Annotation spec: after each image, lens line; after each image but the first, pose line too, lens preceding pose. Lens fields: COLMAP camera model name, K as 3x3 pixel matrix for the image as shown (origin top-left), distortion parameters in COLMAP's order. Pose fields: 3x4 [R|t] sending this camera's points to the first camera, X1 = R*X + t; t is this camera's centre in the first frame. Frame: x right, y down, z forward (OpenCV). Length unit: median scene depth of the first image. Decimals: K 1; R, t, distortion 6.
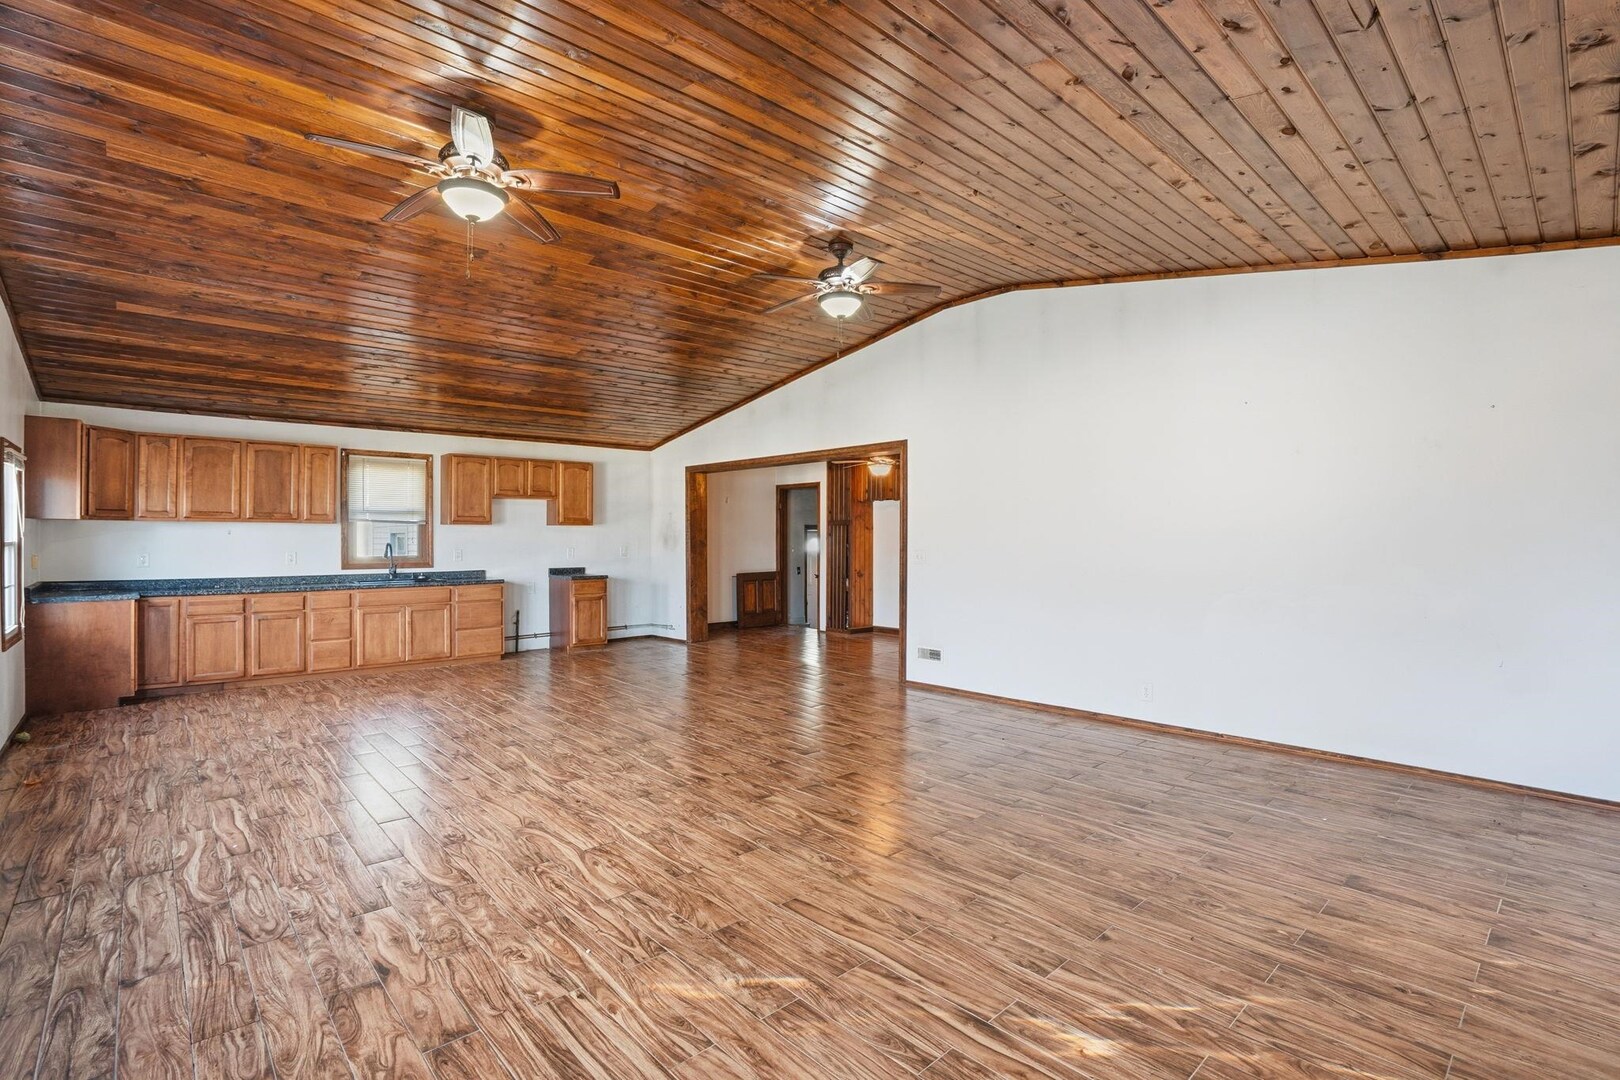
lens RADIAL K [[753.8, 0, 810.0], [0, 753.8, 540.0], [0, 0, 1]] dist [-0.048211, 0.017982]
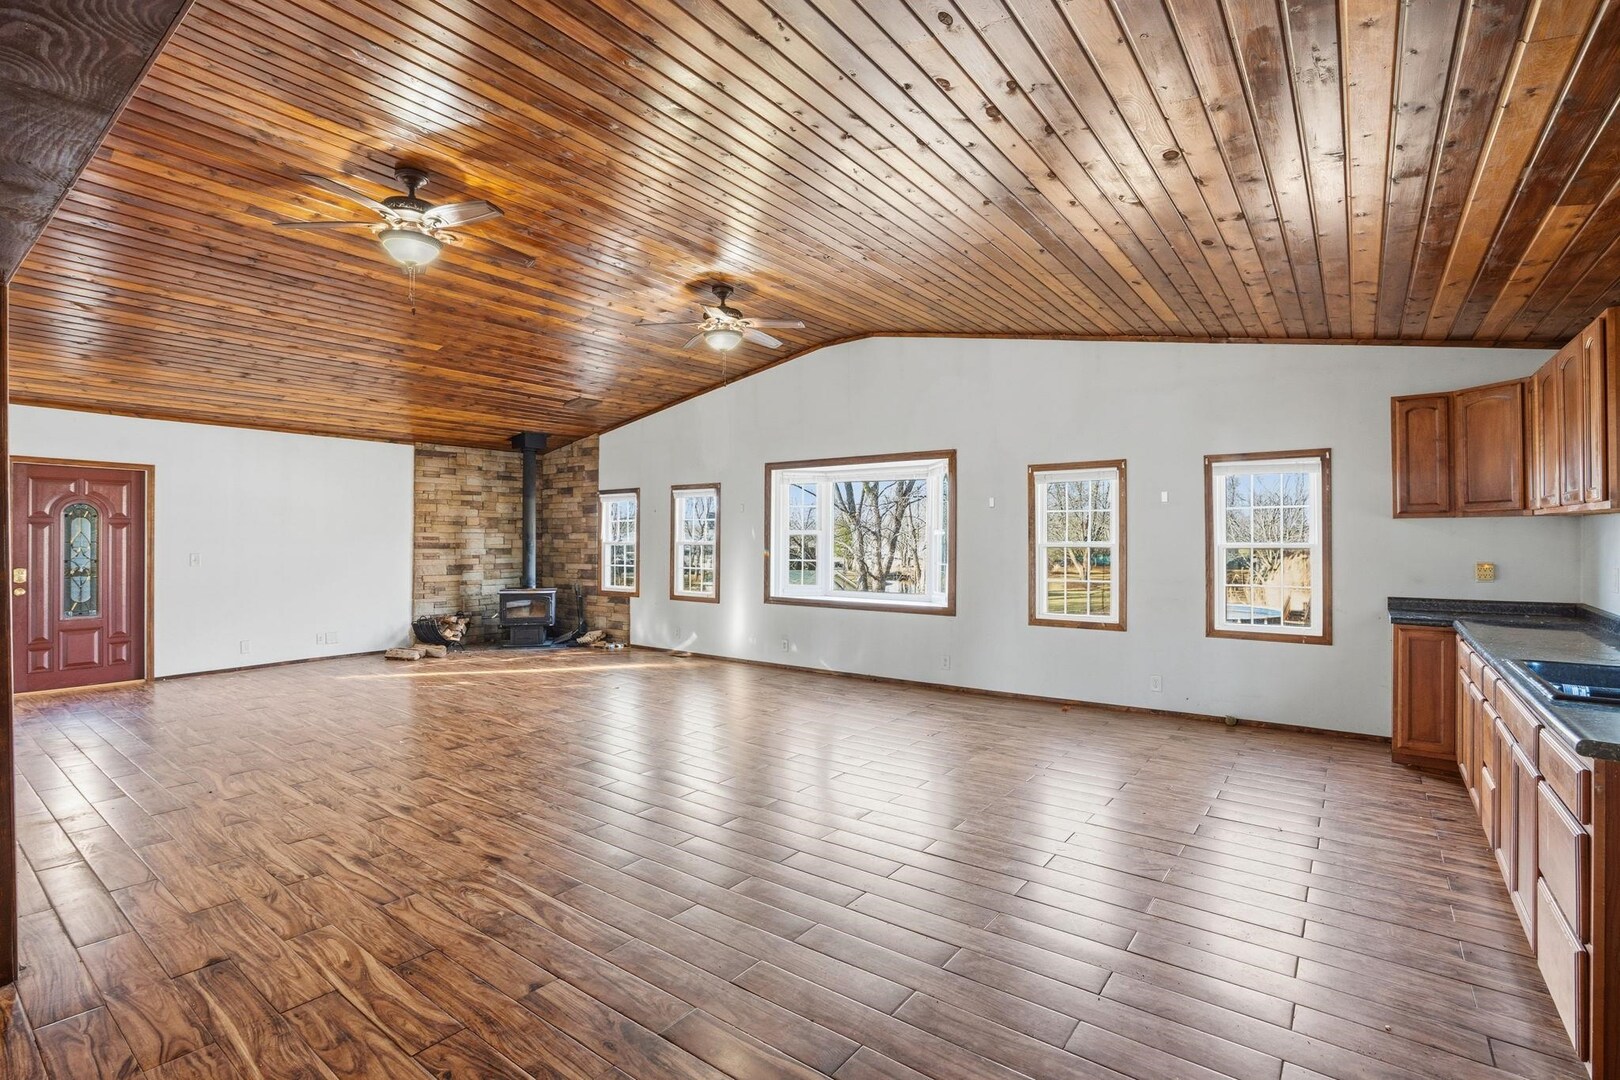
lens RADIAL K [[753.8, 0, 810.0], [0, 753.8, 540.0], [0, 0, 1]] dist [-0.048211, 0.017982]
pose [[-0.982442, 0.004501, -0.186514, -0.145605], [0.002804, 0.999952, 0.009365, -0.009568], [0.186547, 0.008678, -0.982408, 1.167476]]
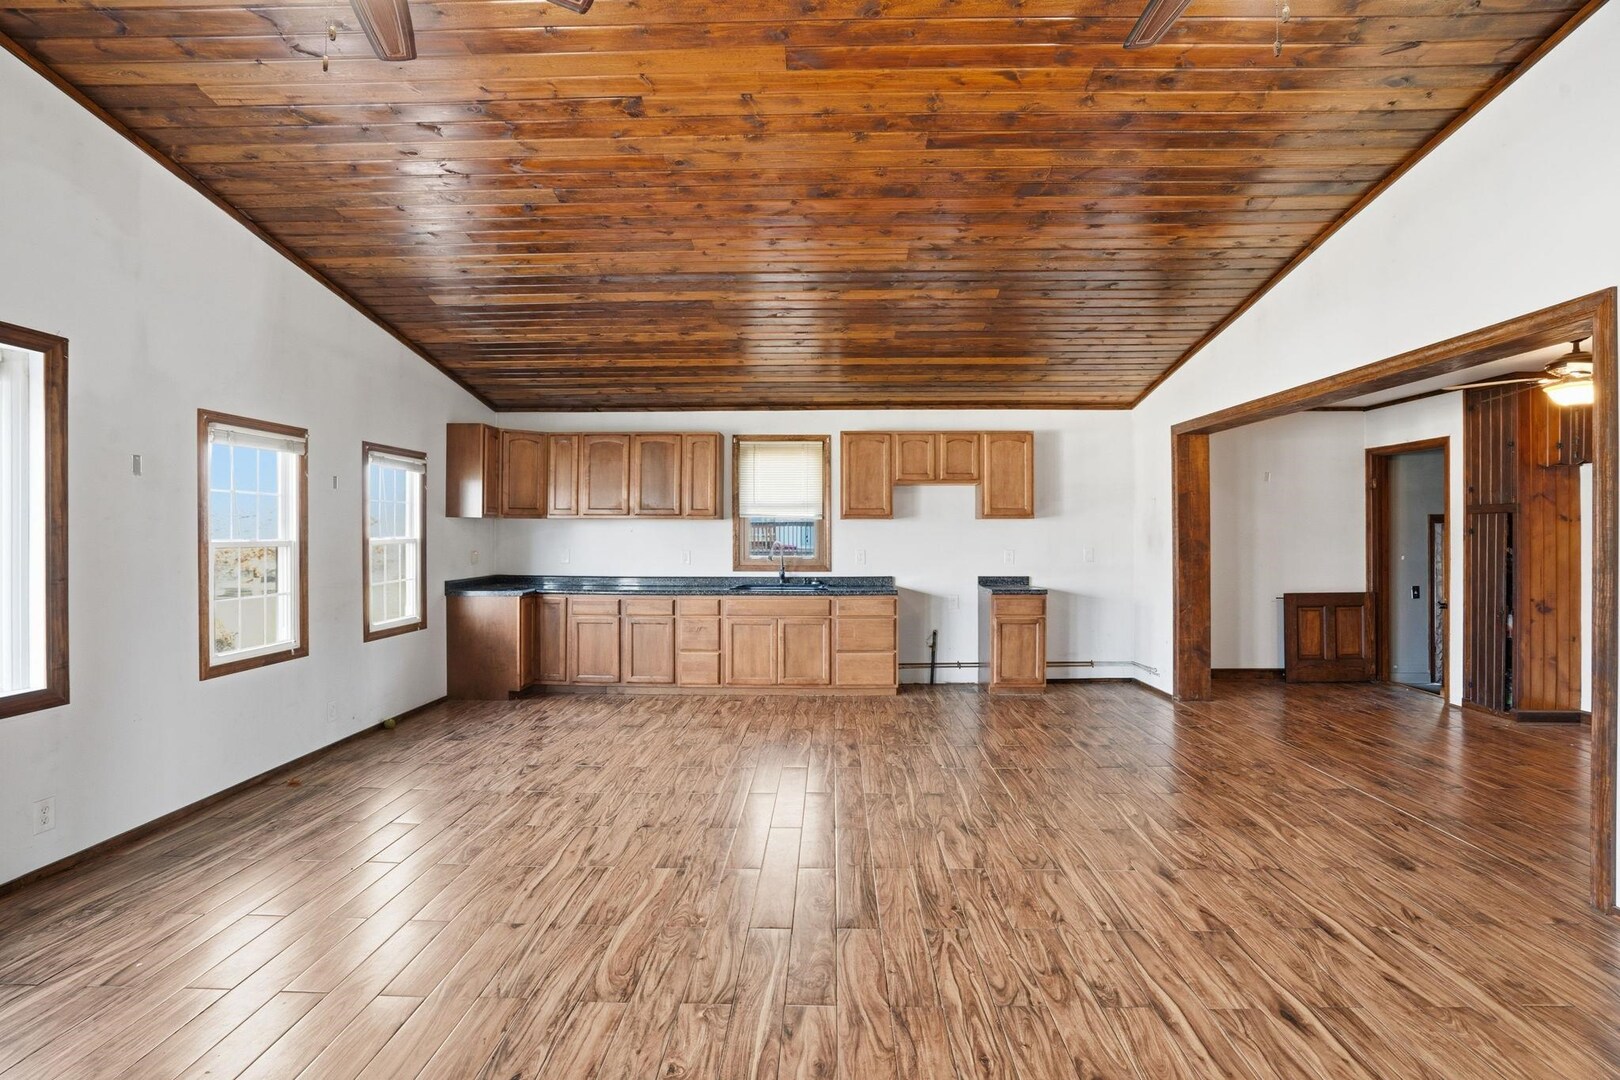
lens RADIAL K [[790.0, 0, 807.2], [0, 790.0, 533.7], [0, 0, 1]] dist [-0.053261, 0.019851]
pose [[0.723096, 0.001432, -0.690746, 0.081924], [-0.003567, 0.999992, -0.001660, -0.003589], [0.690738, 0.003664, 0.723096, 0.351547]]
